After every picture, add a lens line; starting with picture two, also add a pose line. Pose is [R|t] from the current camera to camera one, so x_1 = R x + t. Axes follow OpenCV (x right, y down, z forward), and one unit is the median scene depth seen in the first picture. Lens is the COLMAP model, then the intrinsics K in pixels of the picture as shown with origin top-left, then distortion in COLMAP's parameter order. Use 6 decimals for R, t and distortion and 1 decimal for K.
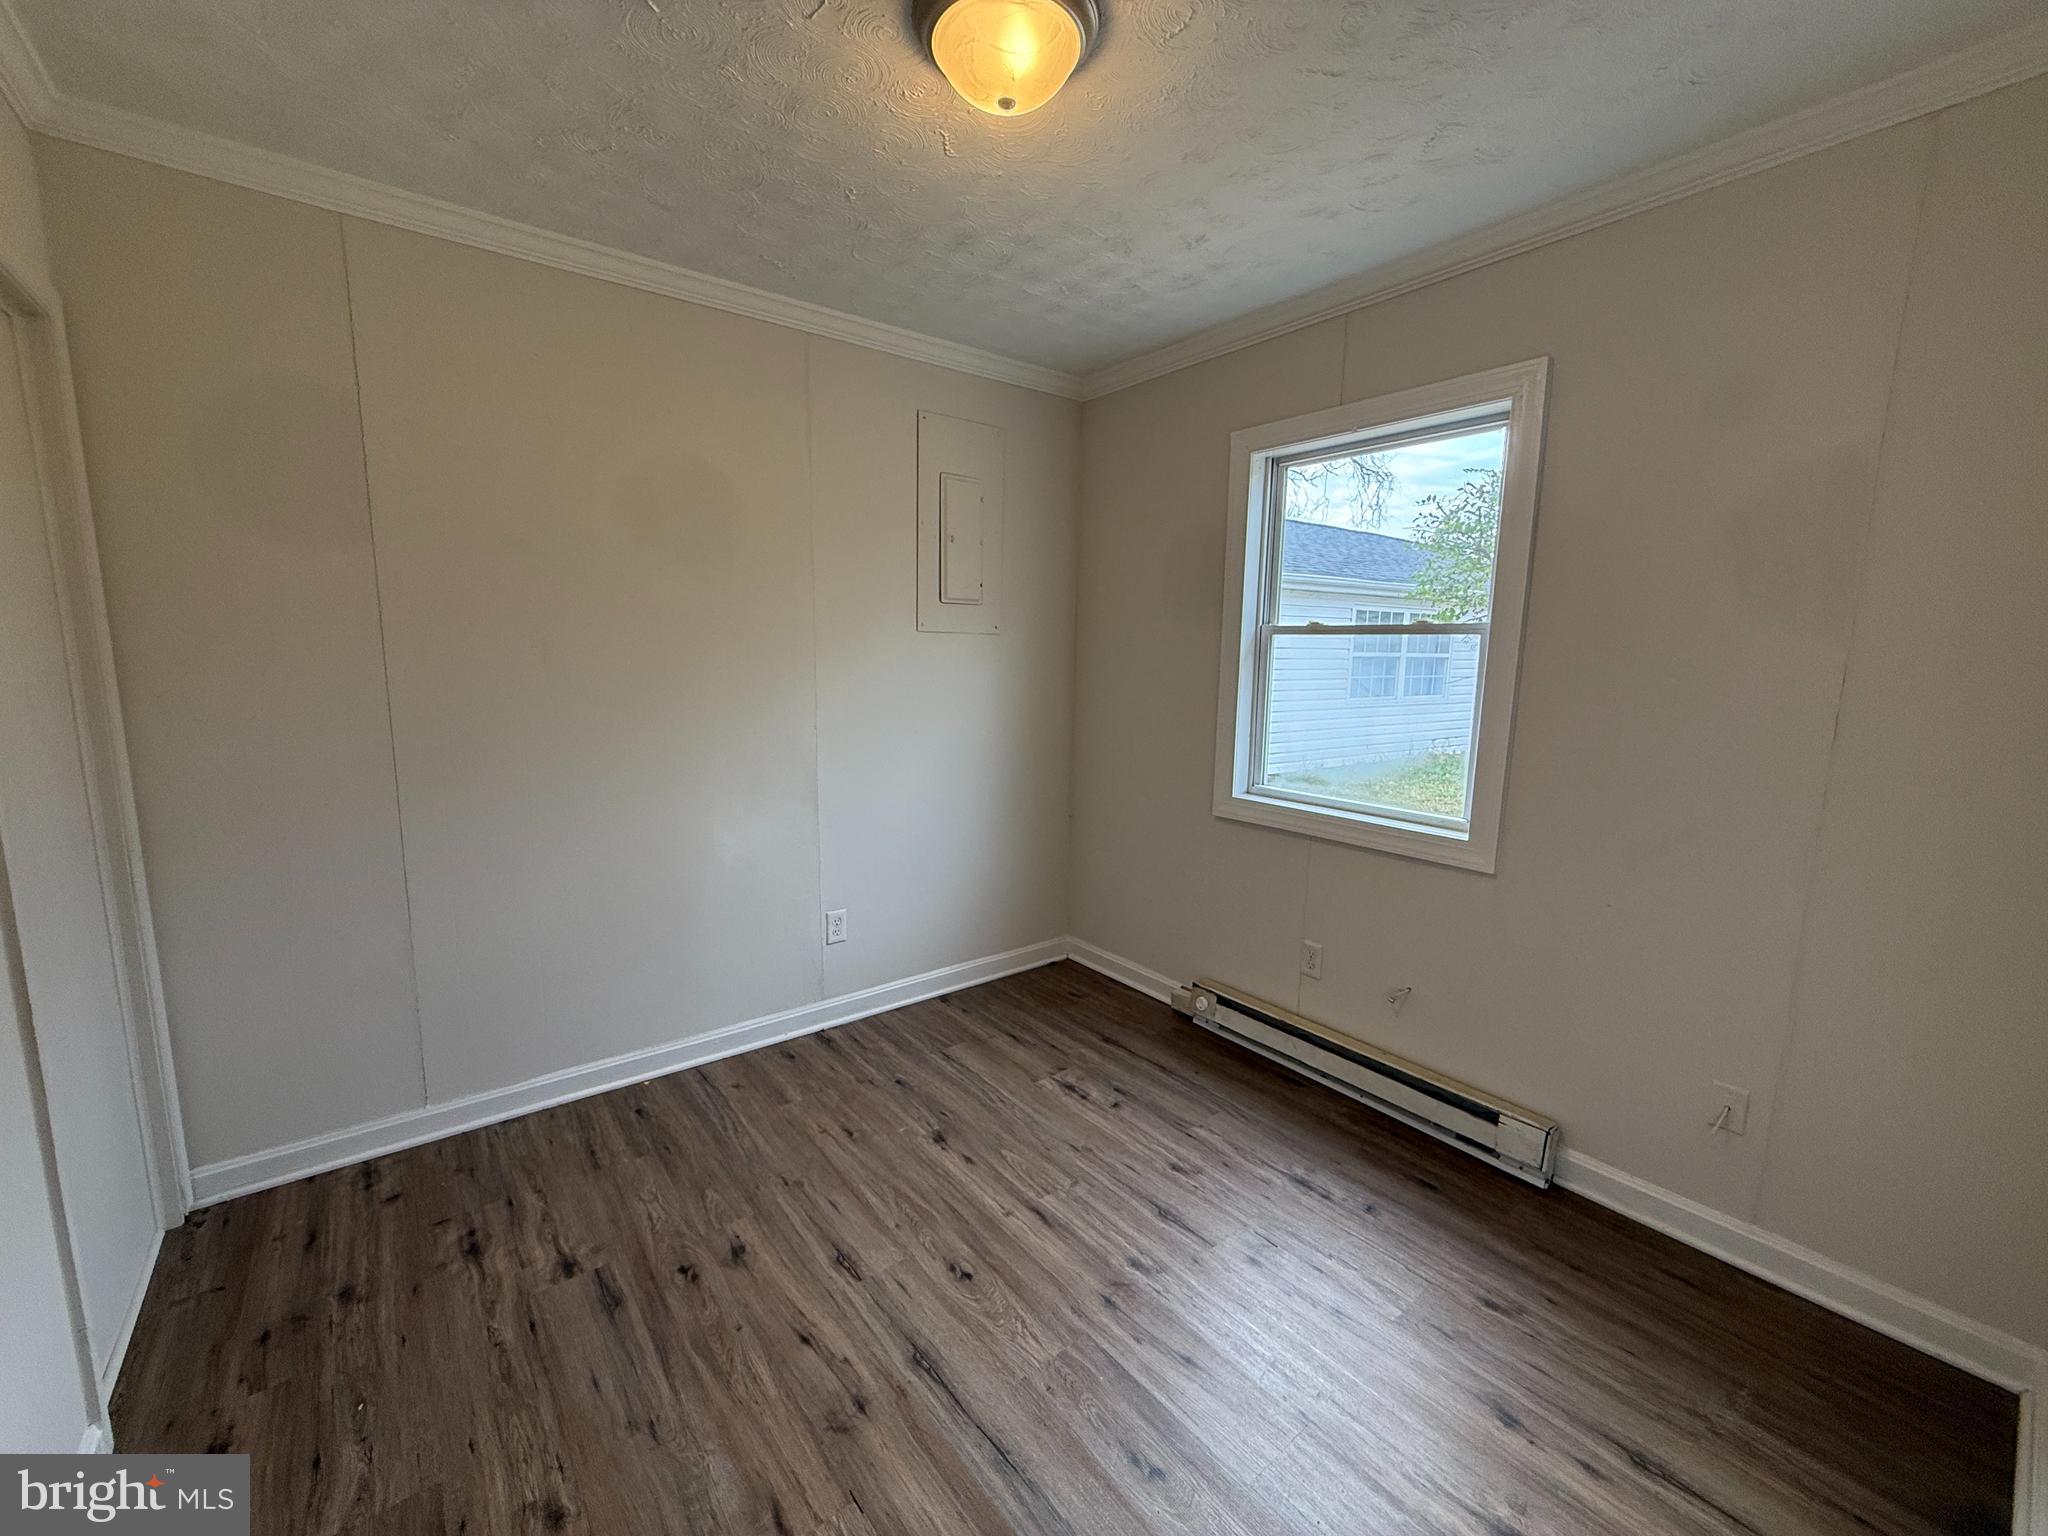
lens RADIAL K [[814.7, 0, 1016.8], [0, 814.7, 769.0], [0, 0, 1]] dist [-0.001918, 0.000262]
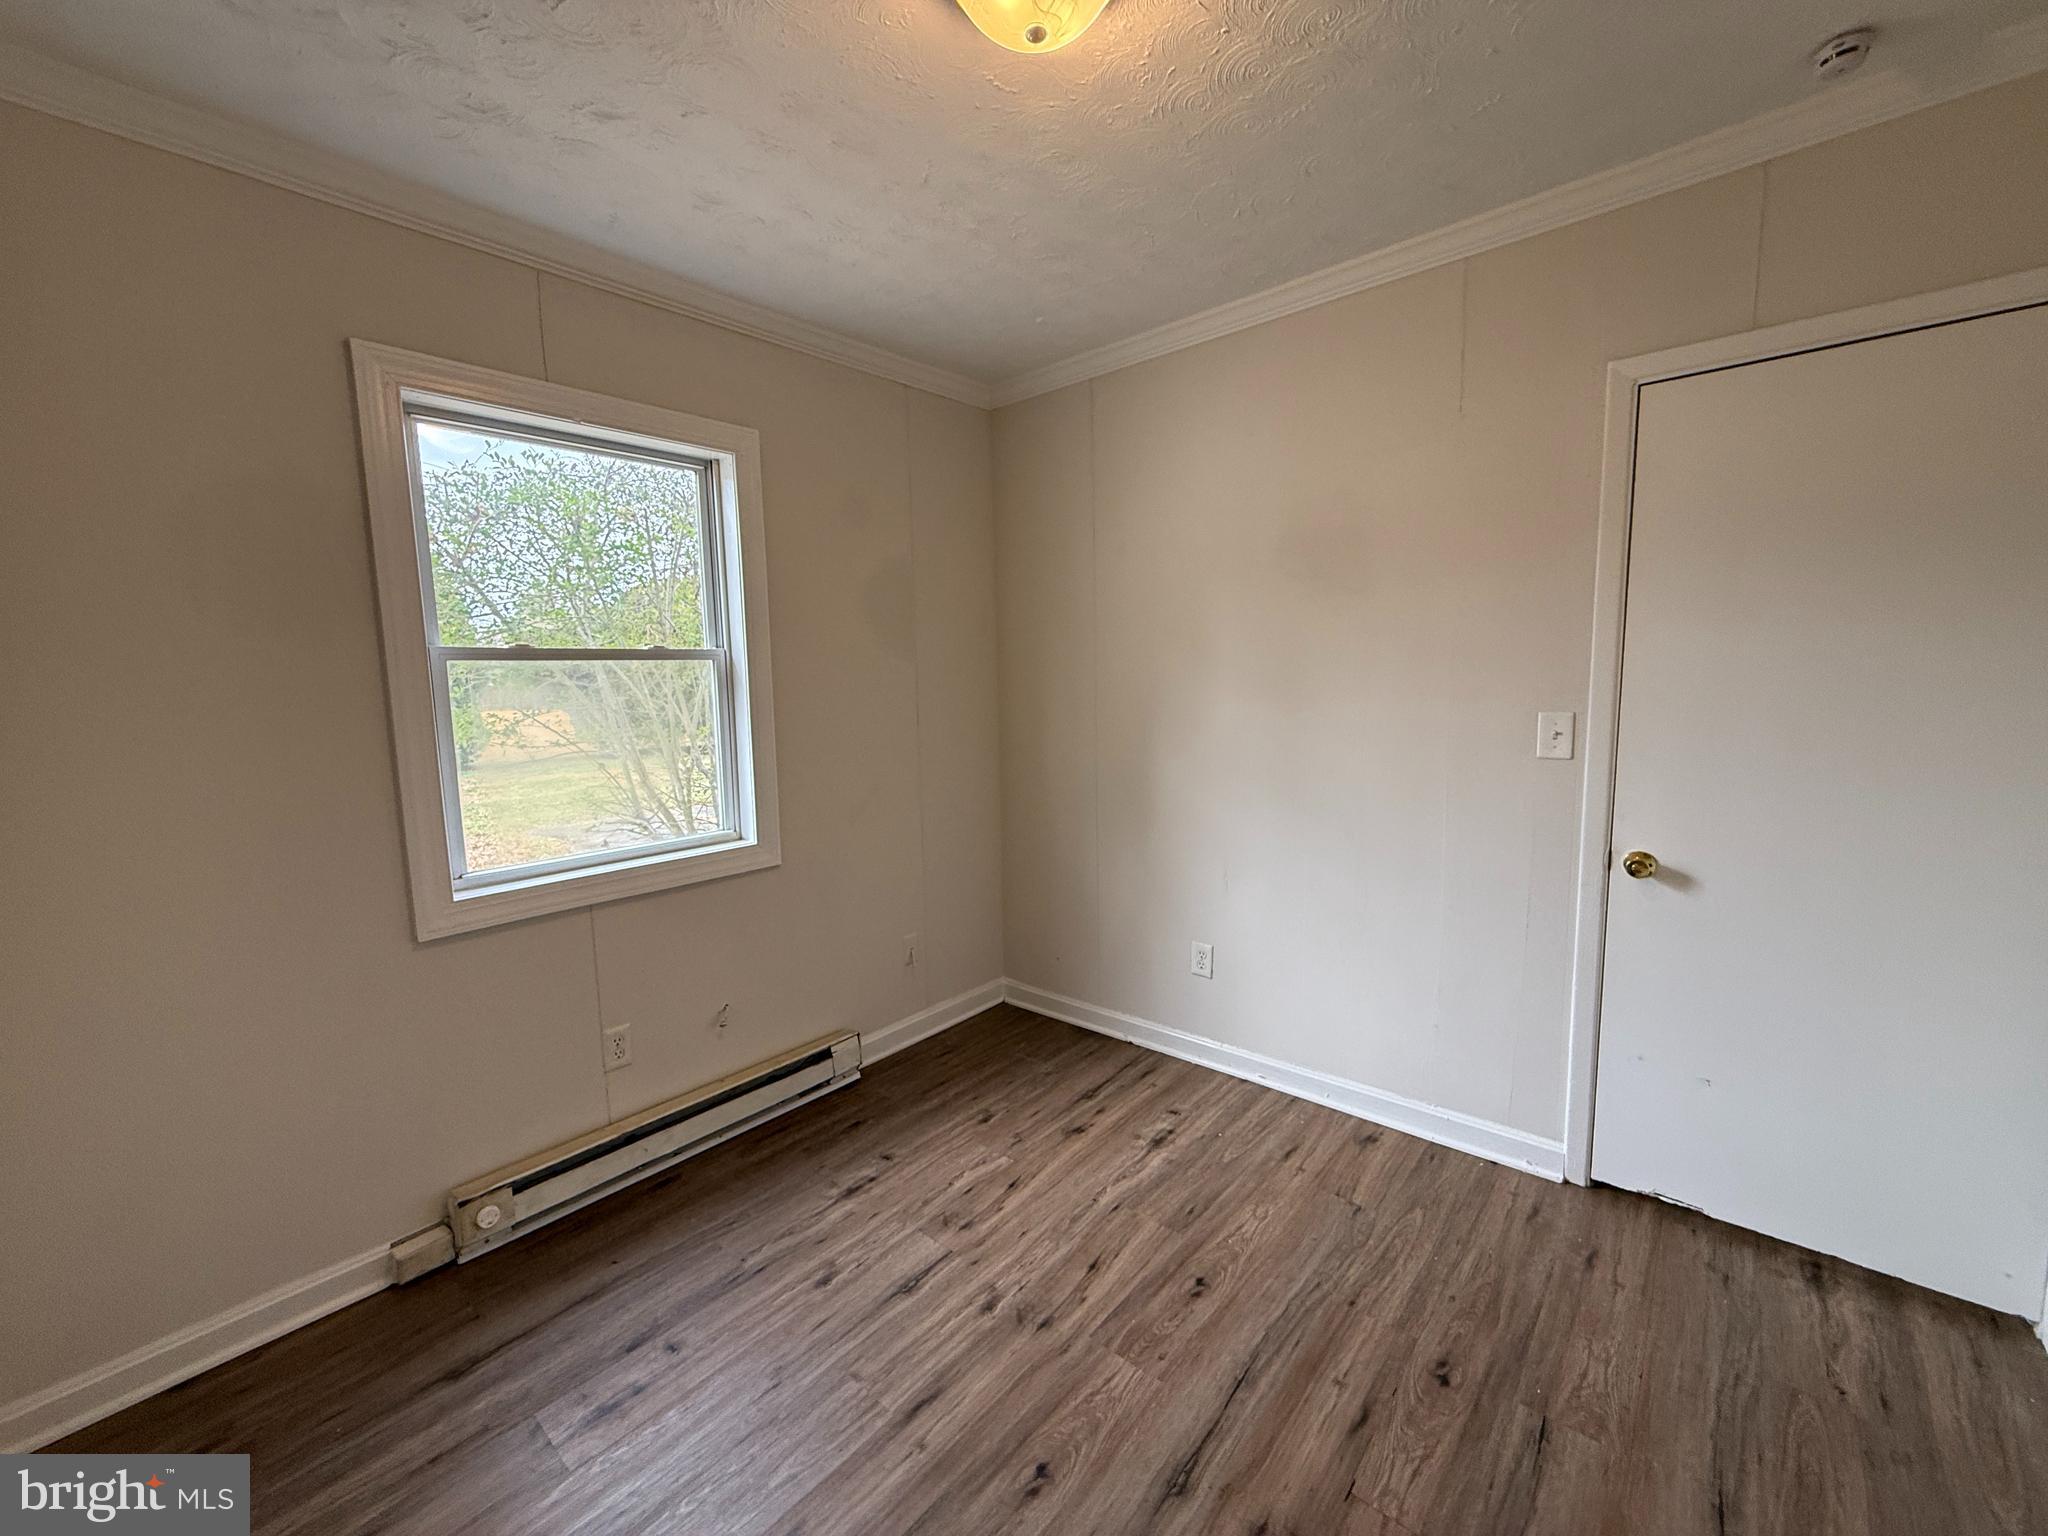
lens RADIAL K [[814.7, 0, 1018.7], [0, 814.7, 769.2], [0, 0, 1]] dist [-0.001918, 0.000262]
pose [[-0.183855, -0.126192, 0.974819, -0.727386], [0.163051, 0.974071, 0.156847, -0.159738], [-0.969336, 0.187782, -0.158512, 1.007484]]
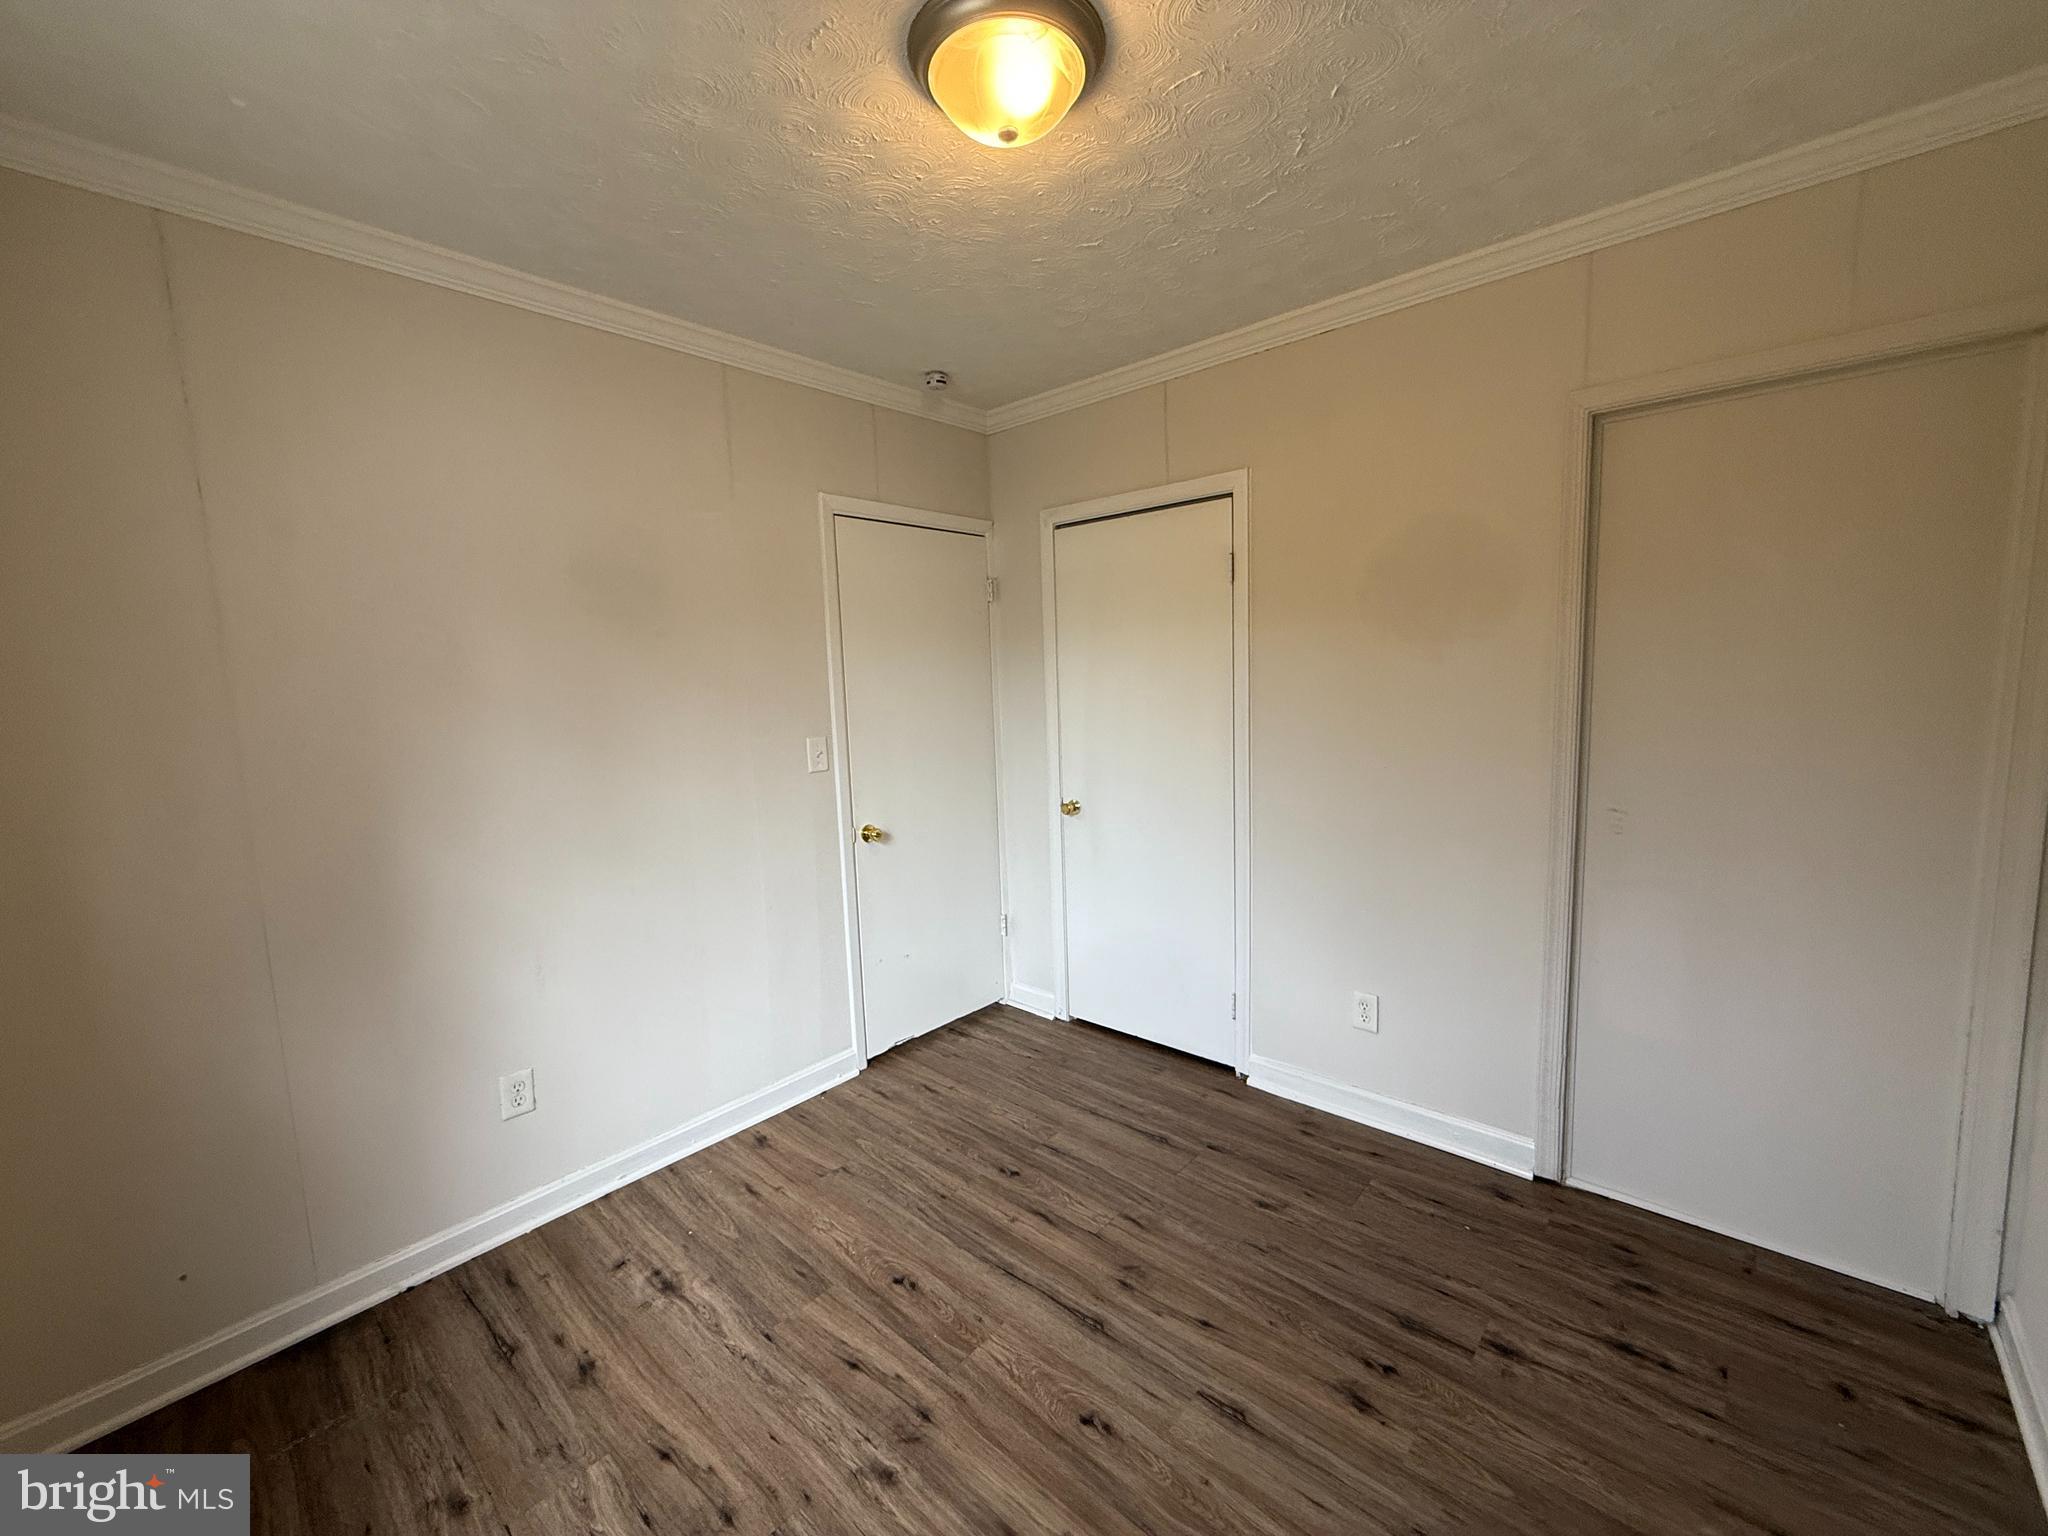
lens RADIAL K [[814.7, 0, 1017.2], [0, 814.7, 764.1], [0, 0, 1]] dist [-0.001918, 0.000262]
pose [[-0.985242, 0.038029, -0.166887, 0.128295], [-0.003796, 0.969912, 0.243427, -0.262696], [0.171123, 0.240468, -0.955454, 1.628134]]
